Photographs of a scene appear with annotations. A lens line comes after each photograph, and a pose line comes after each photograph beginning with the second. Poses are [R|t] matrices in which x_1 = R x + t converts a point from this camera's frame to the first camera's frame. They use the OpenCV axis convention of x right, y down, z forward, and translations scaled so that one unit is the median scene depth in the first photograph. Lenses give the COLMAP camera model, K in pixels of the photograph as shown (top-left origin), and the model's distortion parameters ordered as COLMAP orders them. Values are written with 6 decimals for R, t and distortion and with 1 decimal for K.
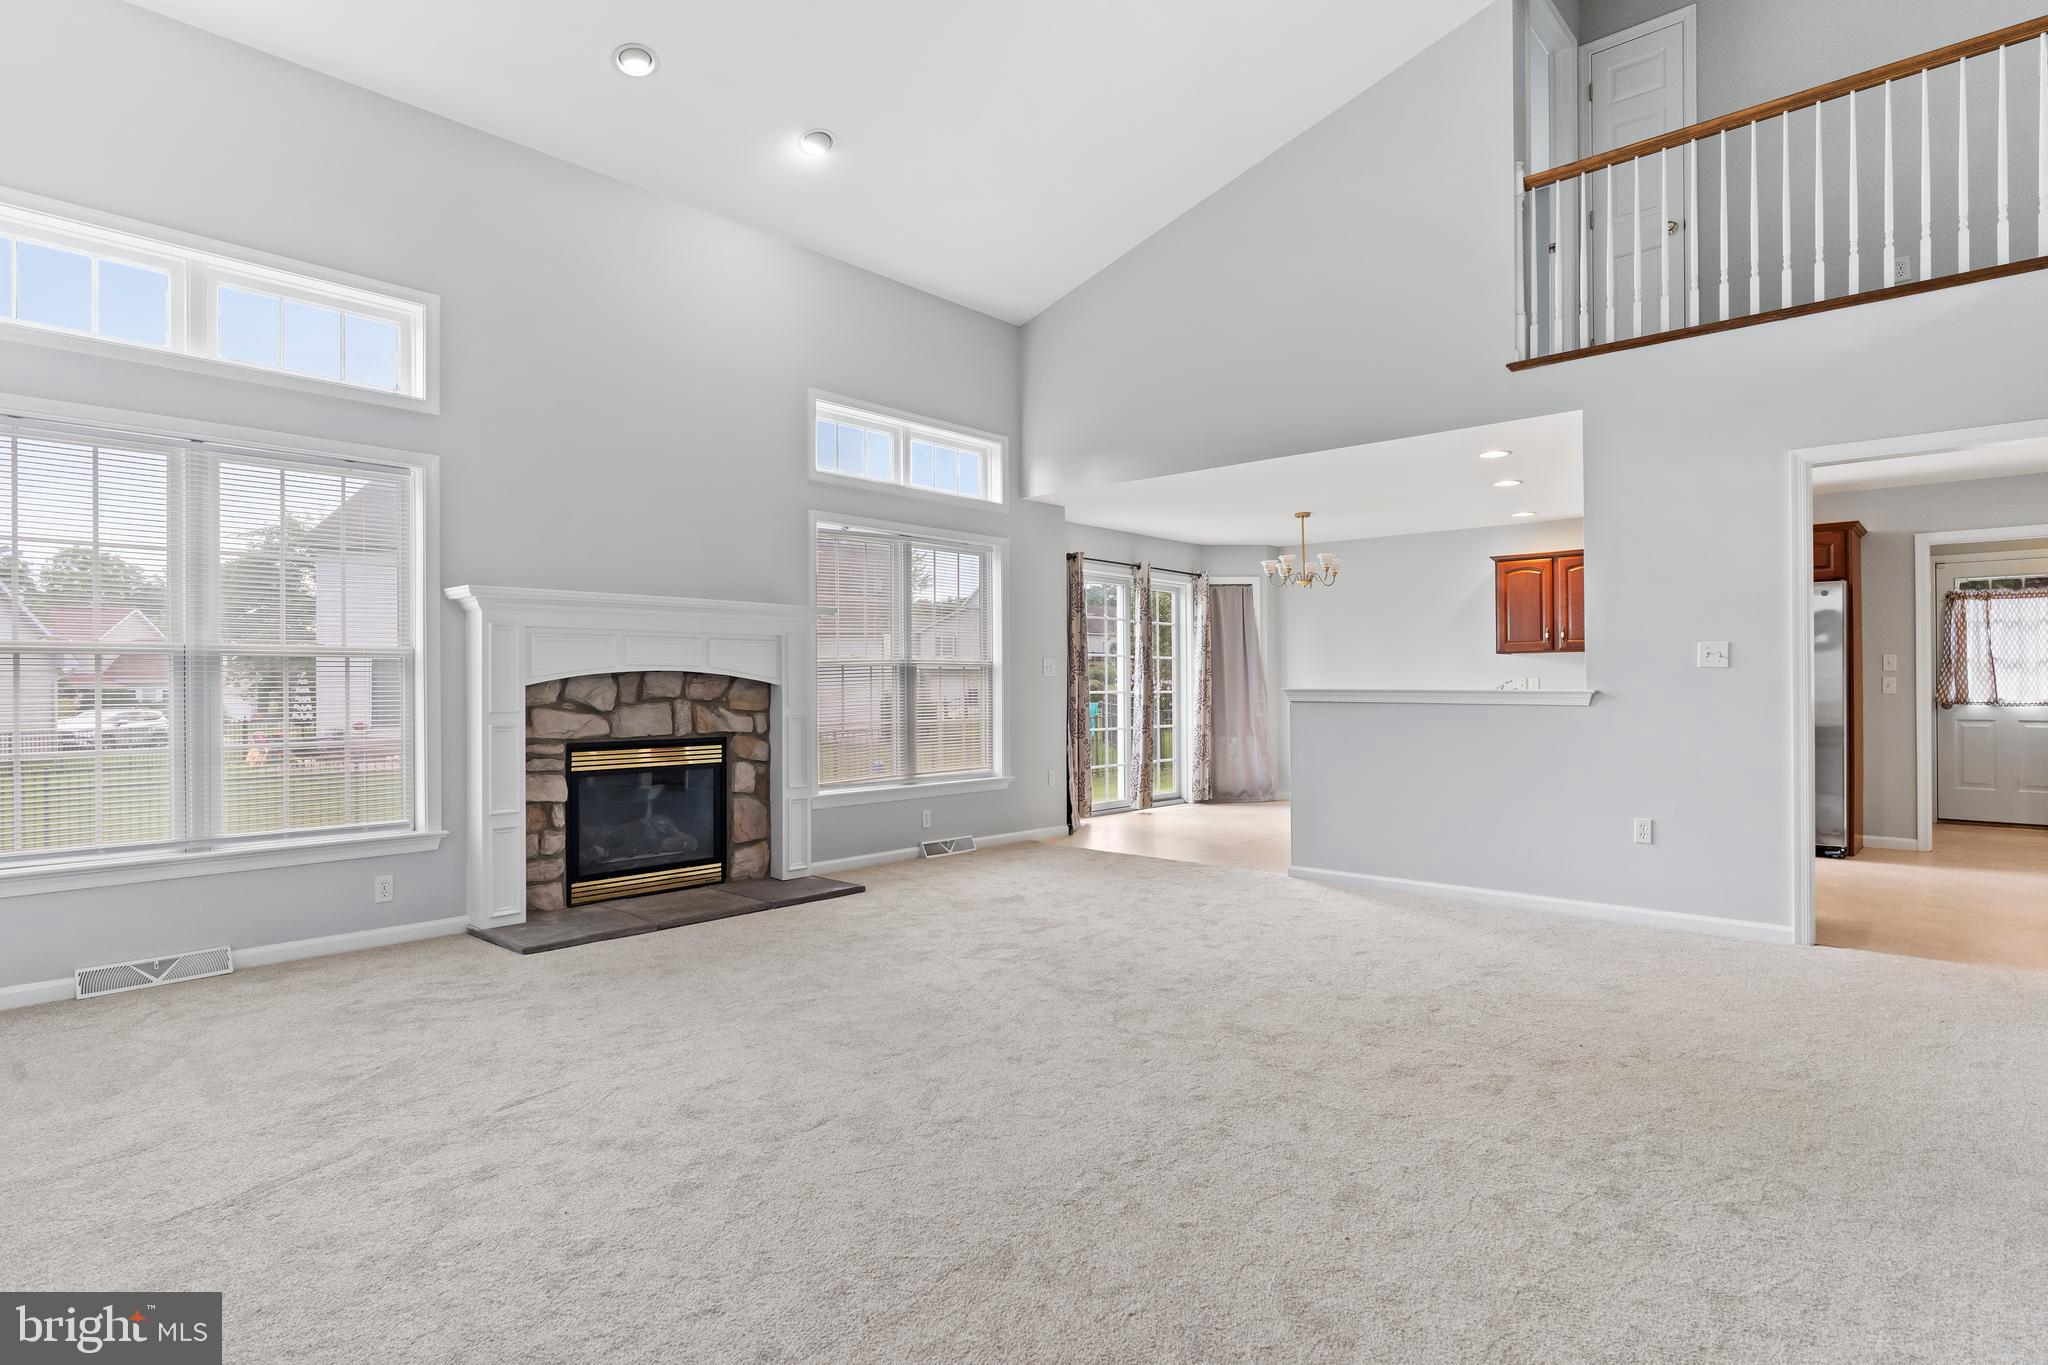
lens RADIAL K [[1093.9, 0, 1069.3], [0, 1093.9, 678.4], [0, 0, 1]] dist [-0.001750, -0.000533]
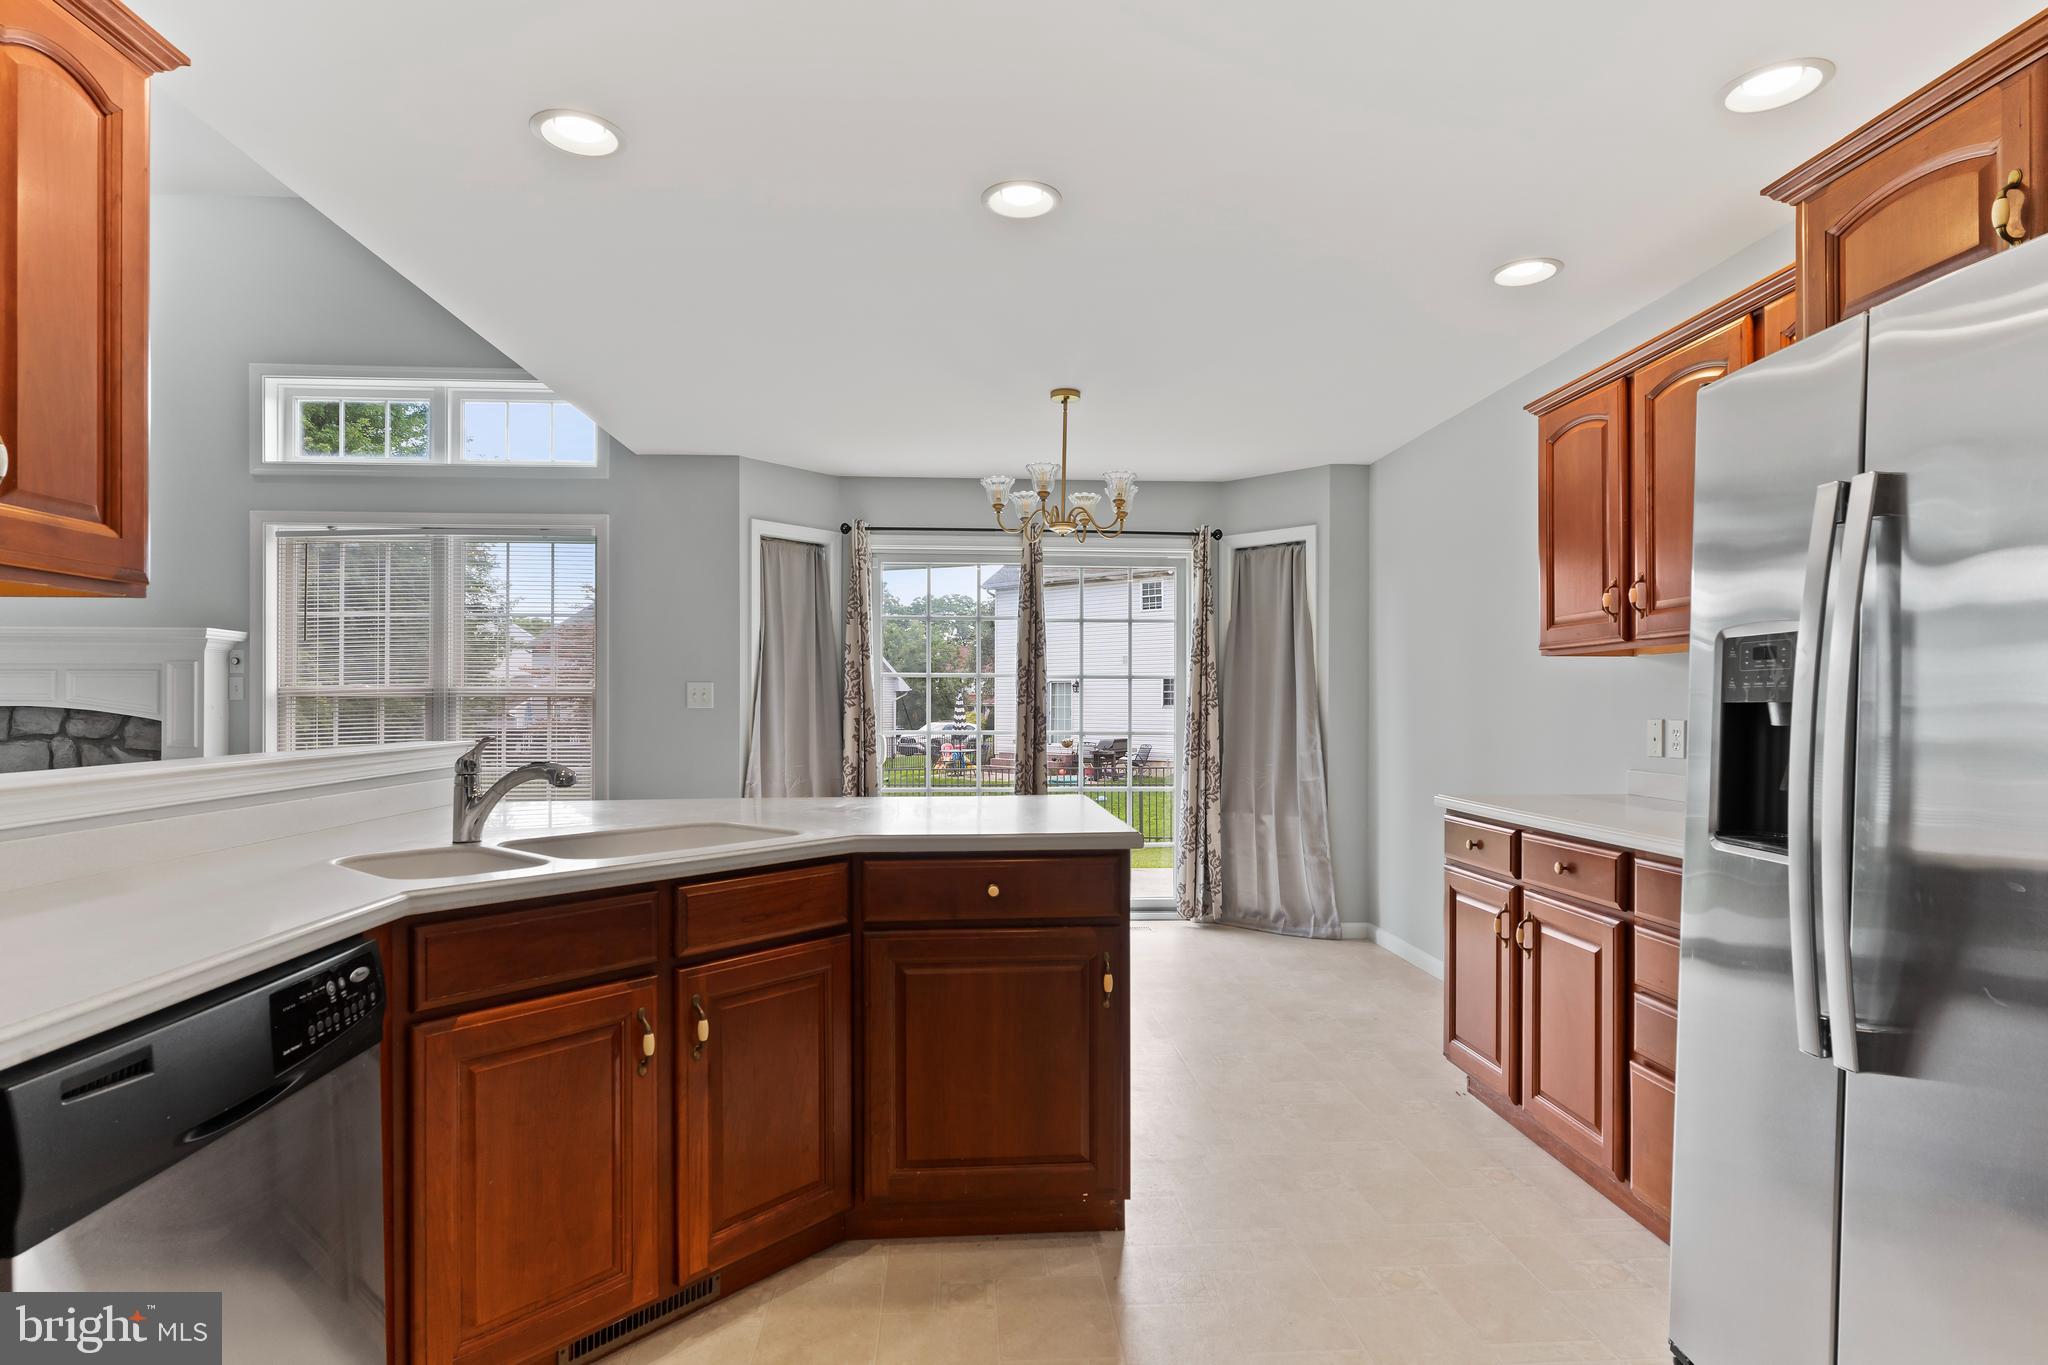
lens RADIAL K [[1045.1, 0, 1040.7], [0, 1045.1, 707.2], [0, 0, 1]] dist [-0.005598, -0.000081]
pose [[0.685979, 0.006626, -0.727592, 0.836323], [0.001027, 0.999949, 0.010075, -0.013569], [0.727621, -0.007659, 0.685937, 0.989239]]
